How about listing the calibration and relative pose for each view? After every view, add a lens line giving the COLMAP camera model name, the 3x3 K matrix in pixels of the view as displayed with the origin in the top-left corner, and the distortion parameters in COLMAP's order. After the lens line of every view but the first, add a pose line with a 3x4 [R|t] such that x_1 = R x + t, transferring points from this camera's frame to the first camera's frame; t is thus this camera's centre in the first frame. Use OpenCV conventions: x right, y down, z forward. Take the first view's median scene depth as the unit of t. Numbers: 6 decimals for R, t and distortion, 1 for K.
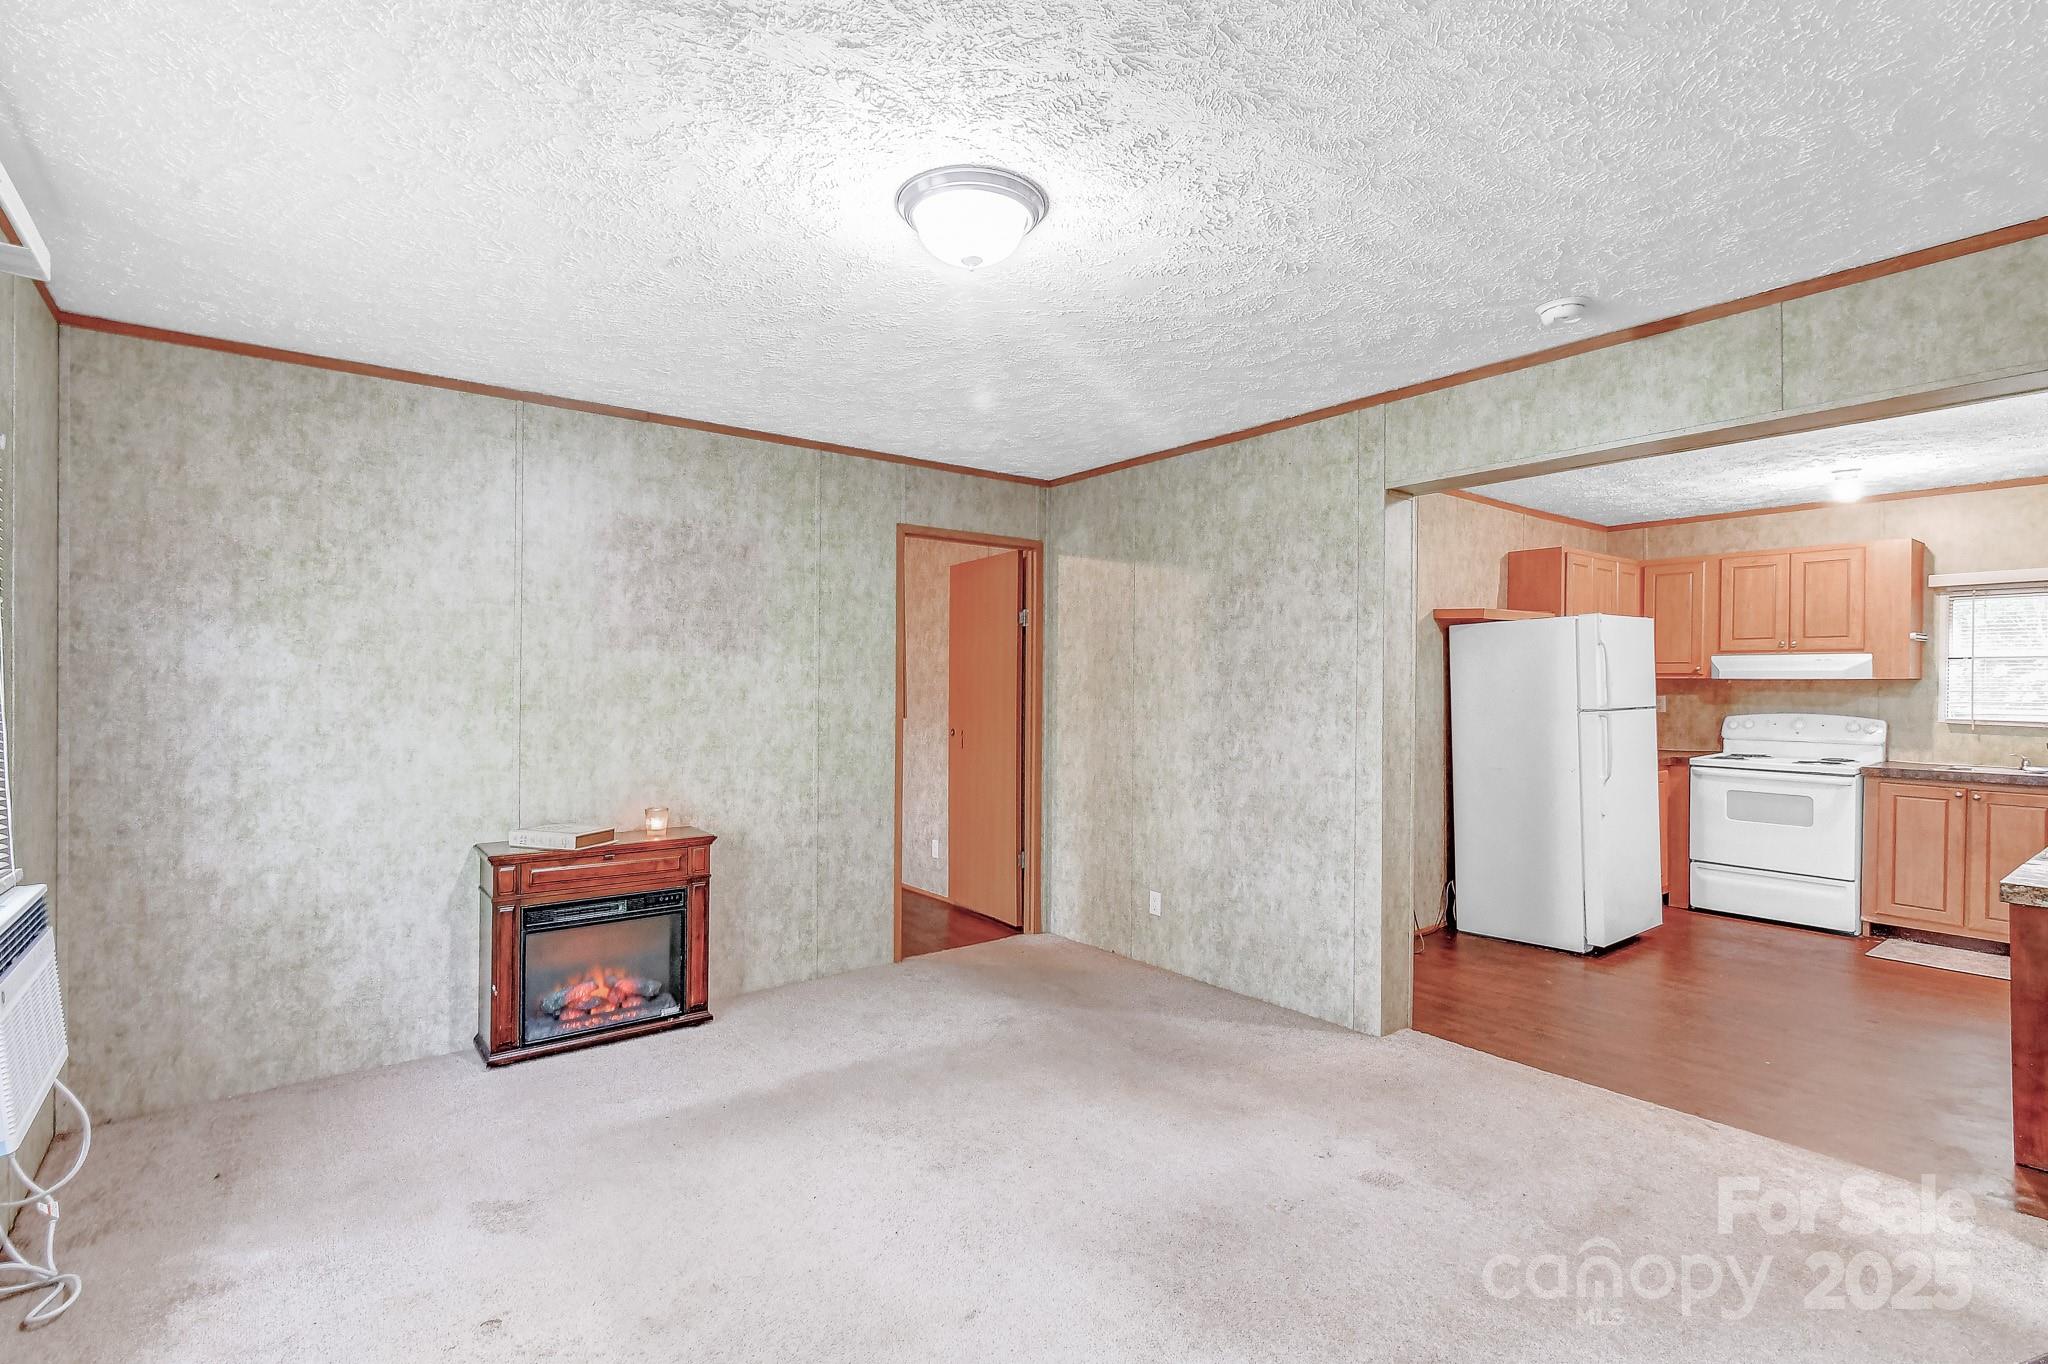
lens RADIAL K [[957.9, 0, 1027.9], [0, 957.9, 684.7], [0, 0, 1]] dist [0.000569, -0.000857]
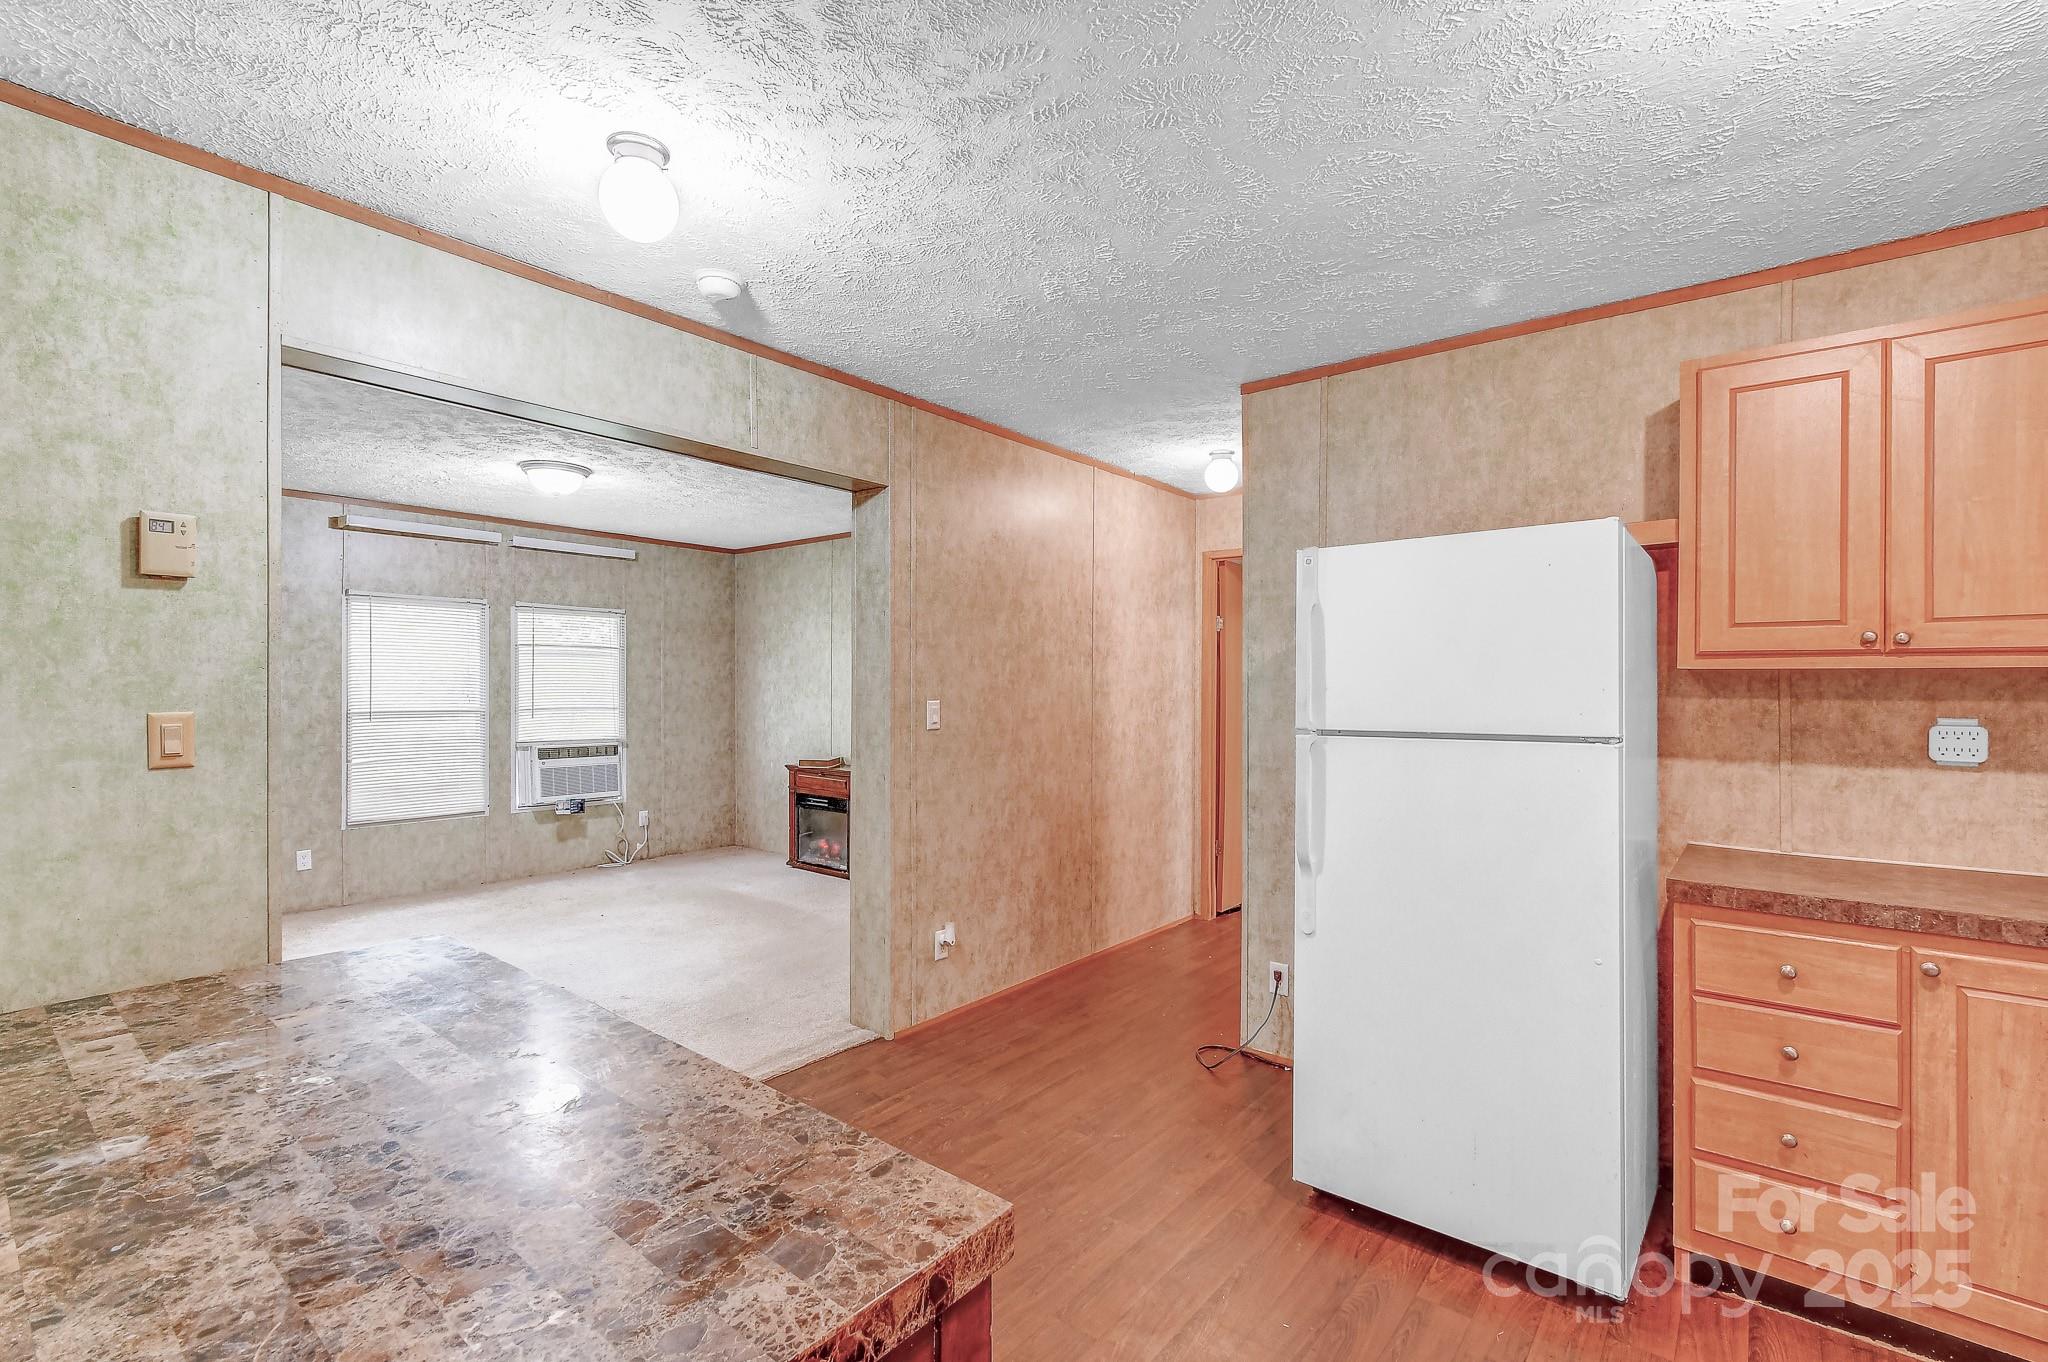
lens RADIAL K [[890.0, 0, 1017.7], [0, 890.0, 687.5], [0, 0, 1]] dist [-0.000532, -0.000176]
pose [[0.230109, 0.002038, -0.973163, 1.310738], [-0.003724, 0.999992, 0.001214, 0.003636], [0.973158, 0.003345, 0.230114, 0.929680]]
